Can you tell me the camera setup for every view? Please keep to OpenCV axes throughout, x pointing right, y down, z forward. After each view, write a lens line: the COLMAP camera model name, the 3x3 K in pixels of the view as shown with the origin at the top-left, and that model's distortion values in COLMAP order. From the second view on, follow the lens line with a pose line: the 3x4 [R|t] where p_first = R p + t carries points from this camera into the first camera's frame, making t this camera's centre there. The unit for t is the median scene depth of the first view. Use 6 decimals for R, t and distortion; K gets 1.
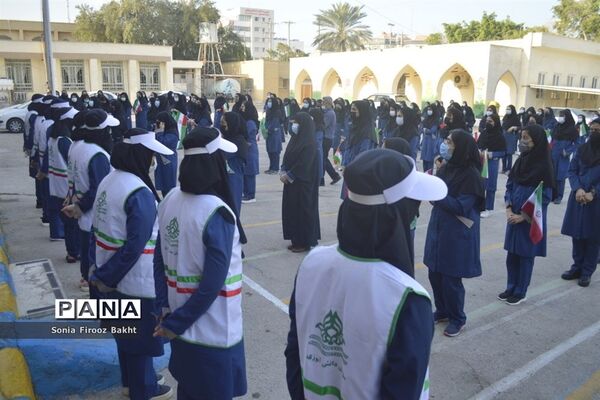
lens RADIAL K [[480.0, 0, 297.8], [0, 480.0, 202.5], [0, 0, 1]] dist [-0.088205, 0.020801]
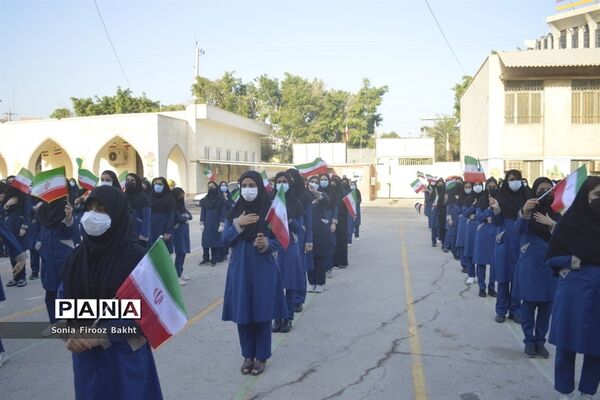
lens RADIAL K [[480.0, 0, 299.6], [0, 480.0, 199.5], [0, 0, 1]] dist [-0.088205, 0.020801]
pose [[0.711523, -0.060129, 0.700085, -0.013211], [0.184242, 0.977437, -0.103302, -0.026664], [-0.678078, 0.202487, 0.706548, 0.136902]]
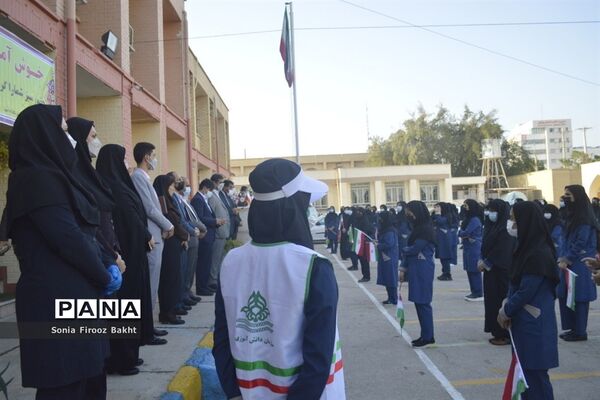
lens RADIAL K [[480.0, 0, 298.3], [0, 480.0, 198.6], [0, 0, 1]] dist [-0.088205, 0.020801]
pose [[0.828030, -0.068842, -0.556442, 0.024796], [-0.075045, 0.969896, -0.231667, 0.008147], [0.555640, 0.233586, 0.797936, -0.001855]]
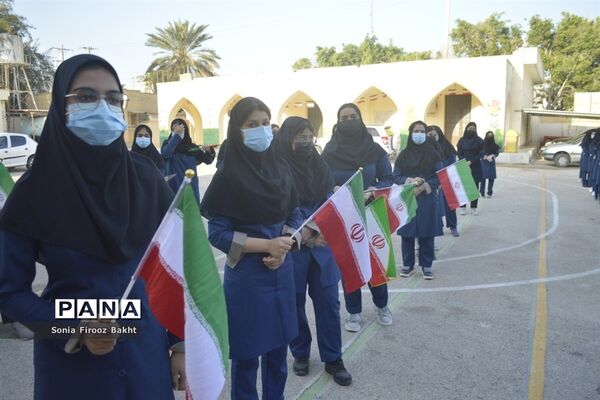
lens RADIAL K [[480.0, 0, 299.9], [0, 480.0, 203.1], [0, 0, 1]] dist [-0.088205, 0.020801]
pose [[0.880757, -0.099919, 0.462908, -0.164098], [0.134887, 0.989929, -0.042967, -0.062603], [-0.453952, 0.100284, 0.885365, 0.275604]]
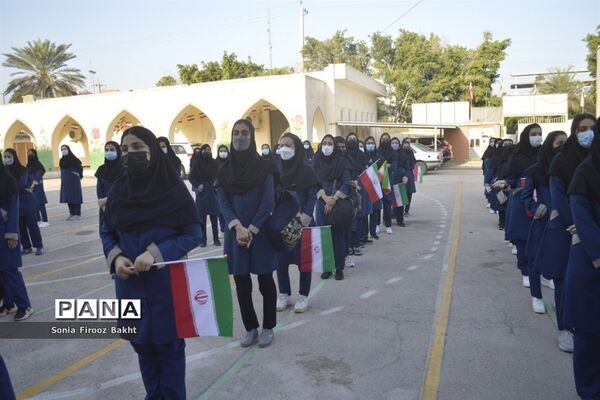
lens RADIAL K [[480.0, 0, 300.1], [0, 480.0, 201.9], [0, 0, 1]] dist [-0.088205, 0.020801]
pose [[0.793428, -0.123462, 0.596011, -0.072509], [0.189737, 0.980589, -0.049458, -0.044259], [-0.578335, 0.152327, 0.801452, 0.207154]]
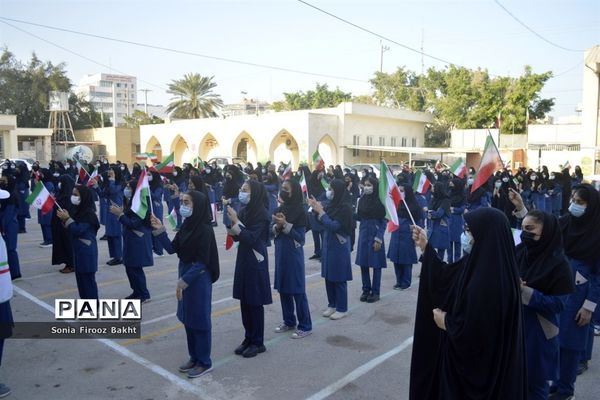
lens RADIAL K [[480.0, 0, 298.6], [0, 480.0, 202.0], [0, 0, 1]] dist [-0.088205, 0.020801]
pose [[0.964059, -0.042127, 0.262328, 0.036111], [0.075704, 0.989976, -0.119234, 0.014000], [-0.254676, 0.134808, 0.957584, -0.062827]]
